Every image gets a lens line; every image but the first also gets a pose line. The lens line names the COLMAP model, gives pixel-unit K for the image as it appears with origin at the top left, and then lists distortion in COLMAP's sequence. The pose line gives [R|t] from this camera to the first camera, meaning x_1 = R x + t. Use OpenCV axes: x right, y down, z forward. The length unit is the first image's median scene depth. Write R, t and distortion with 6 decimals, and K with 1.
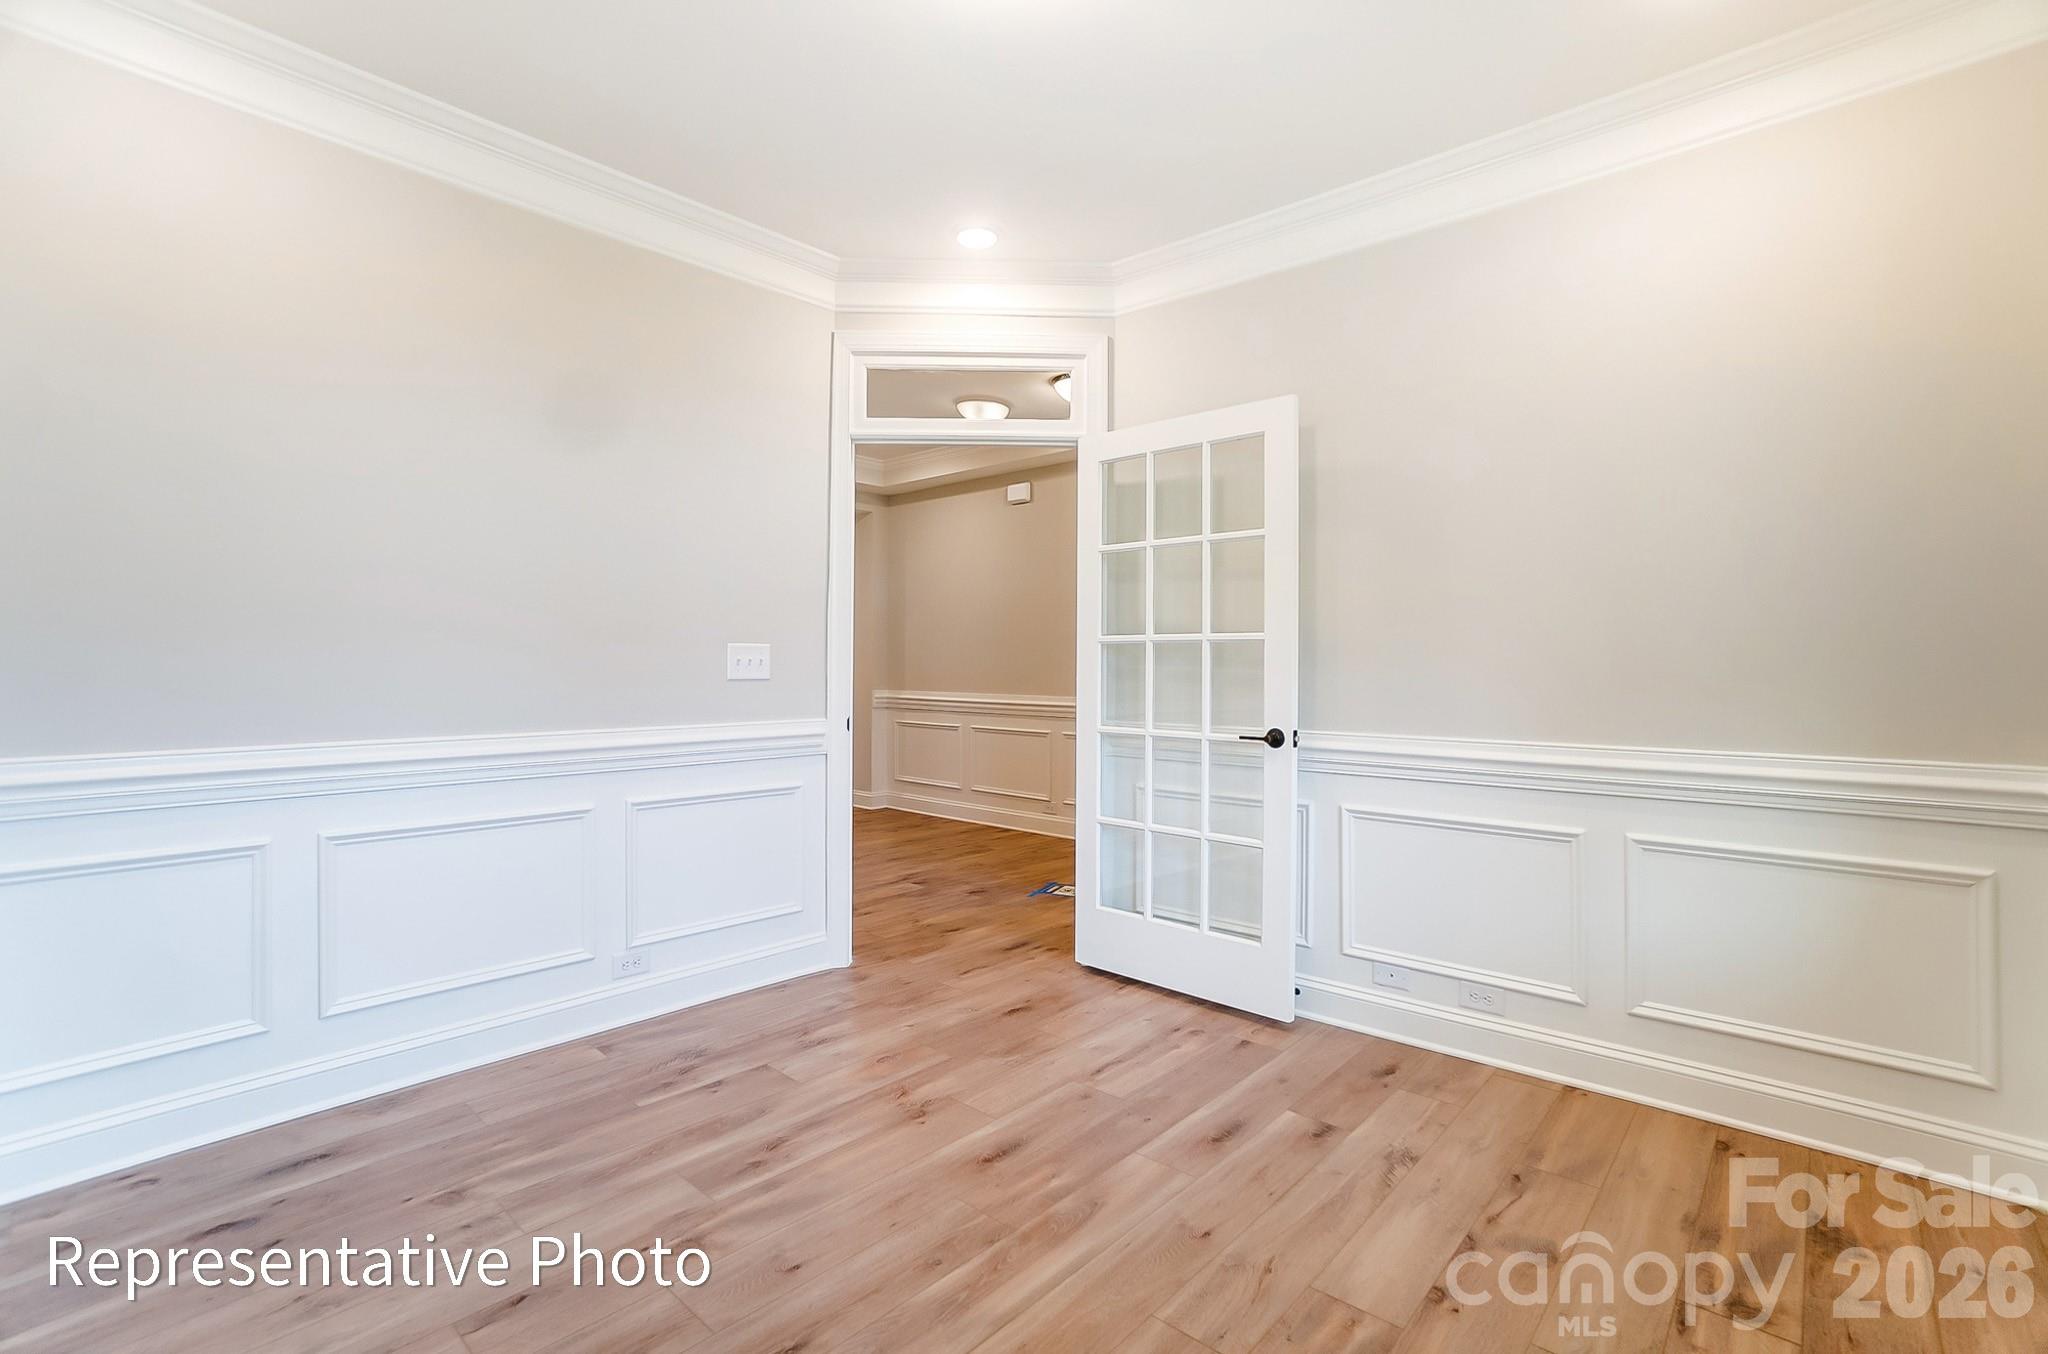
lens RADIAL K [[924.6, 0, 1017.2], [0, 924.6, 662.2], [0, 0, 1]] dist [-0.041146, 0.009744]
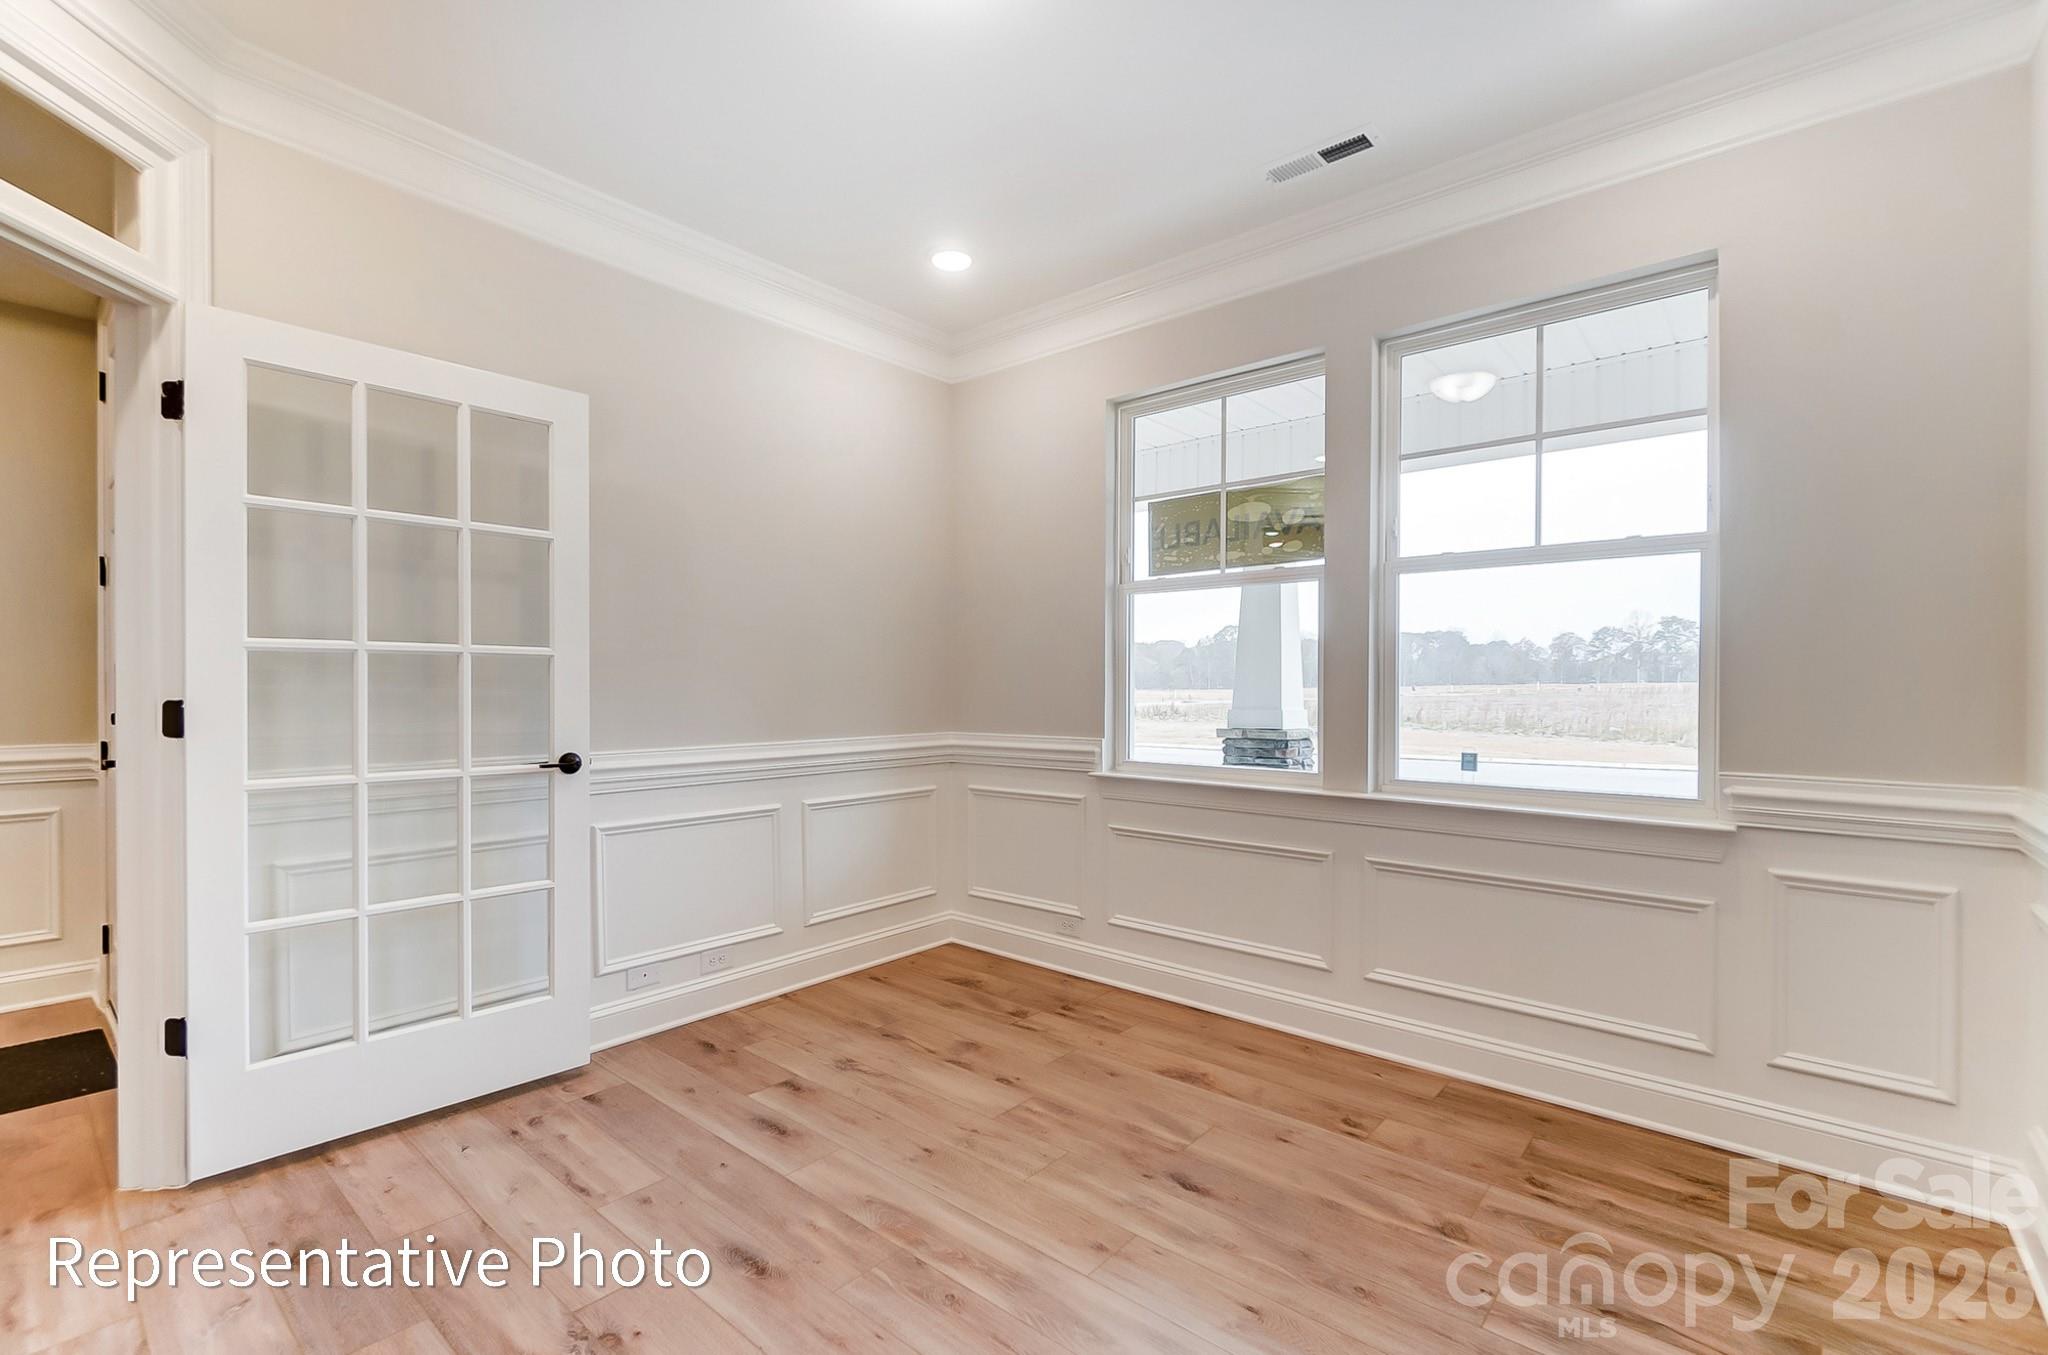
lens RADIAL K [[924.6, 0, 1019.4], [0, 924.6, 690.1], [0, 0, 1]] dist [-0.041146, 0.009744]
pose [[-0.042141, -0.008832, 0.999073, -0.704207], [-0.001779, 0.999960, 0.008765, 0.000793], [-0.999110, -0.001408, -0.042155, 0.642800]]
